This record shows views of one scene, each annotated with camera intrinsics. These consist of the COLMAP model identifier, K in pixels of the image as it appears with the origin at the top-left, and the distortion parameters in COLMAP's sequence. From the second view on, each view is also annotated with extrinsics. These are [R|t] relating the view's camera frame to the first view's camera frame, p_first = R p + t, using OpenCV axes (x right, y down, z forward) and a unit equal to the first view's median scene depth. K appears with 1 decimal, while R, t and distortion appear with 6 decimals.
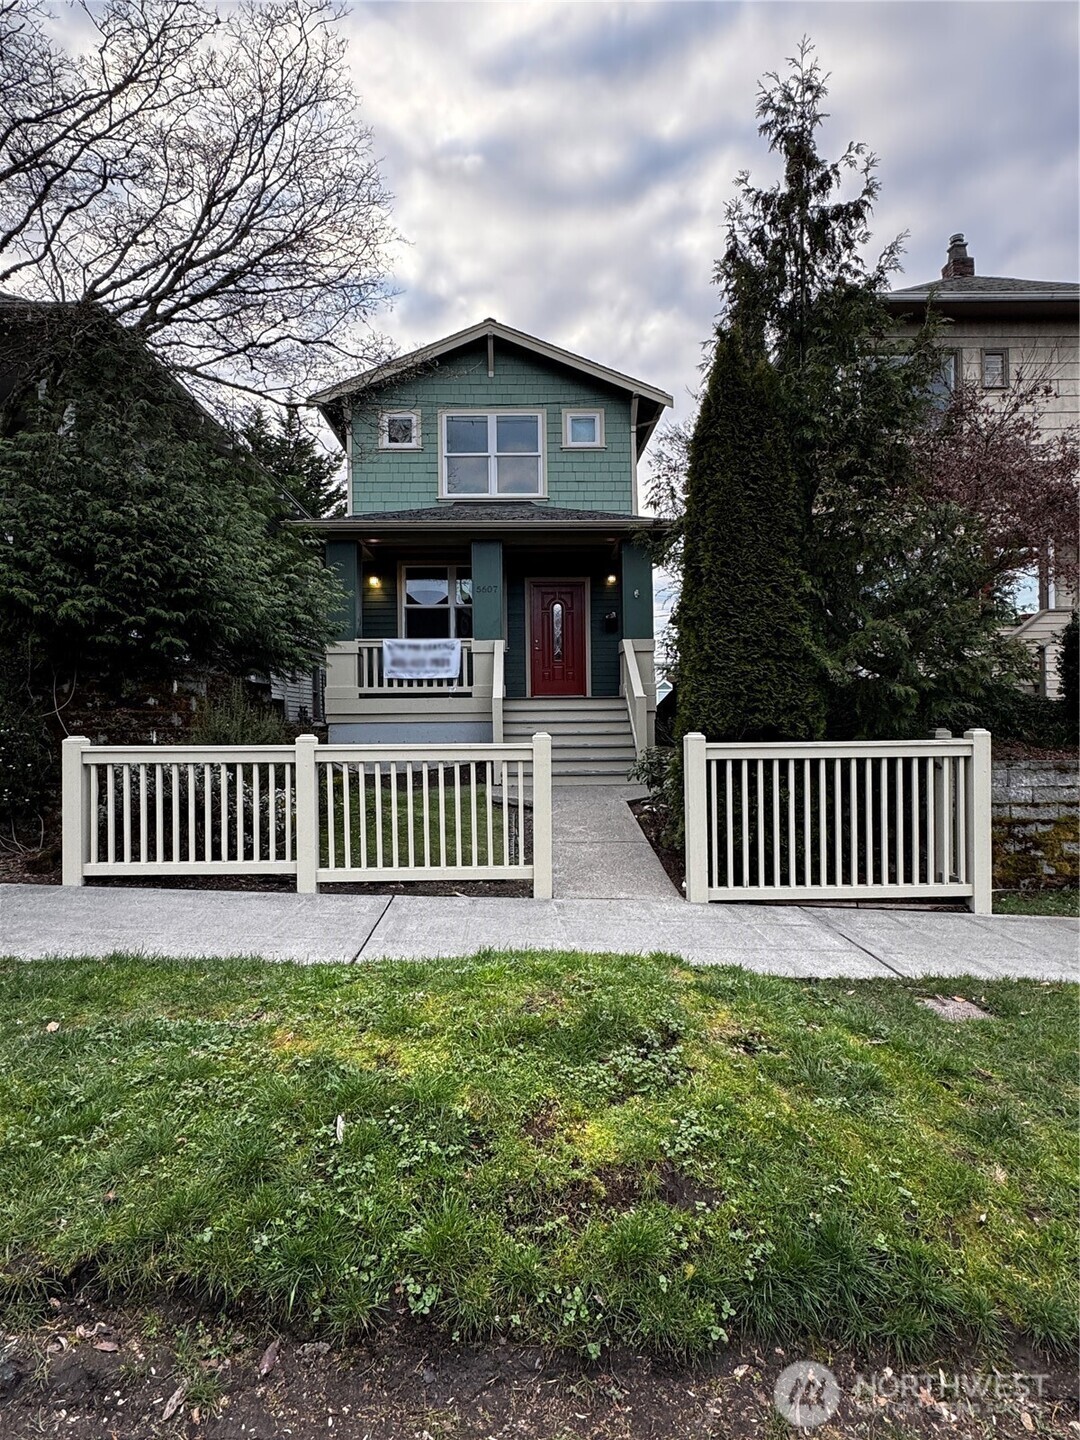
lens RADIAL K [[797.1, 0, 539.1], [0, 797.1, 720.7], [0, 0, 1]] dist [-0.002663, -0.000258]
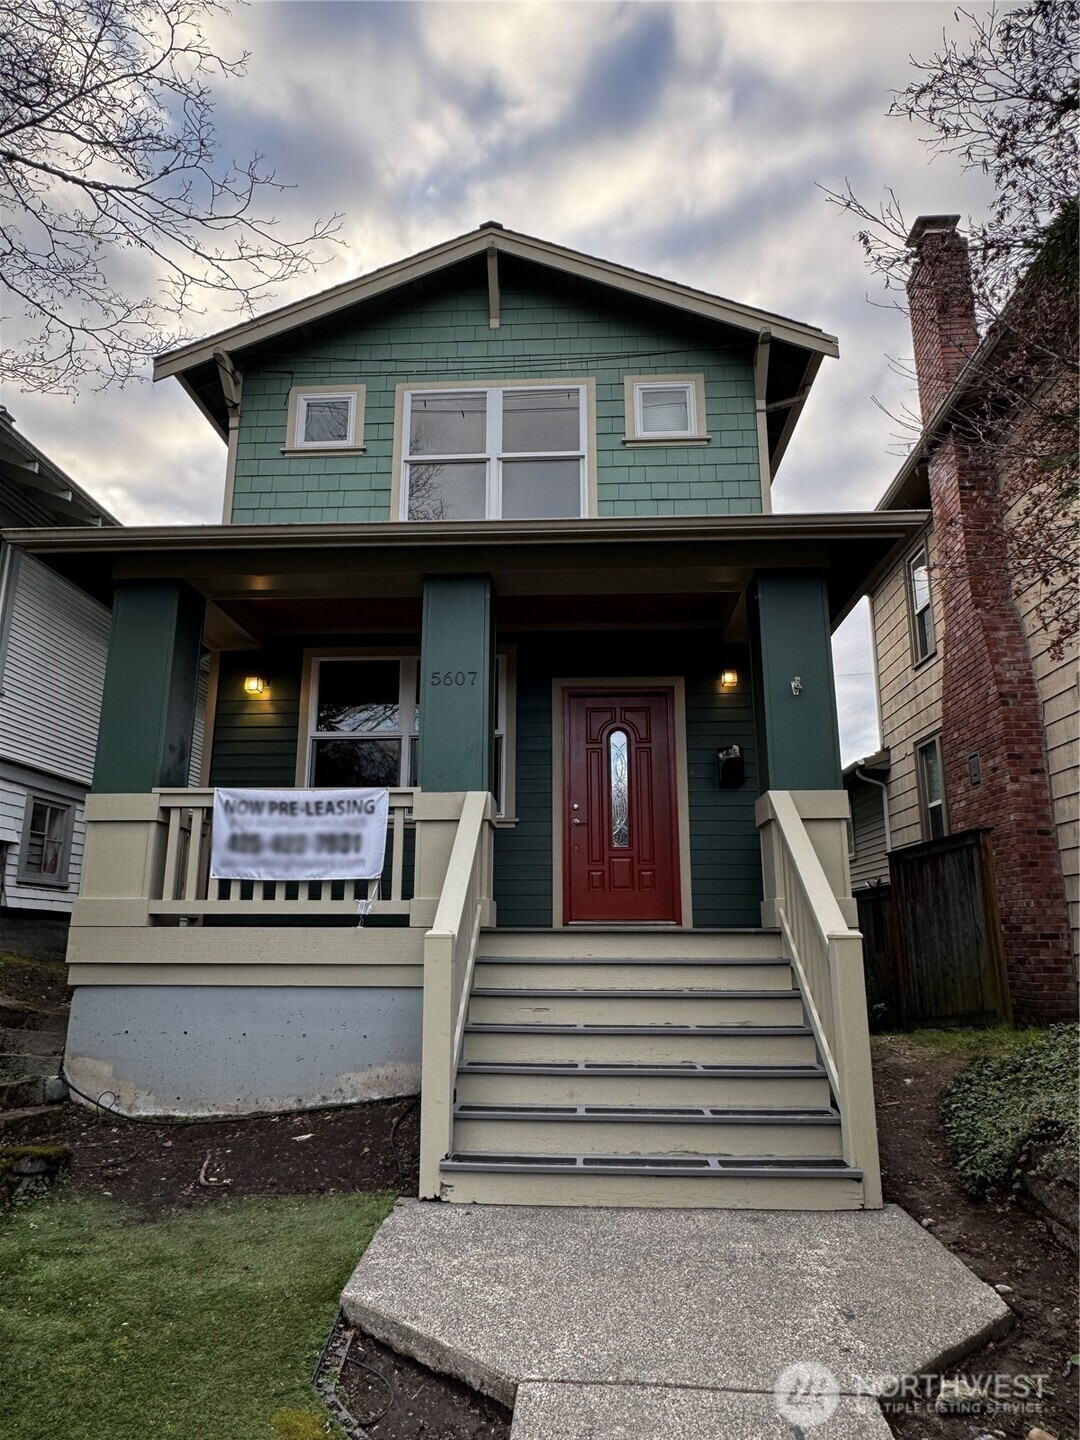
lens RADIAL K [[918.5, 0, 536.8], [0, 918.5, 718.5], [0, 0, 1]] dist [-0.003660, -0.000288]
pose [[0.996560, -0.003817, -0.082785, 0.023046], [-0.015356, 0.973136, -0.229718, -0.026042], [0.081437, 0.230199, 0.969730, 0.509640]]
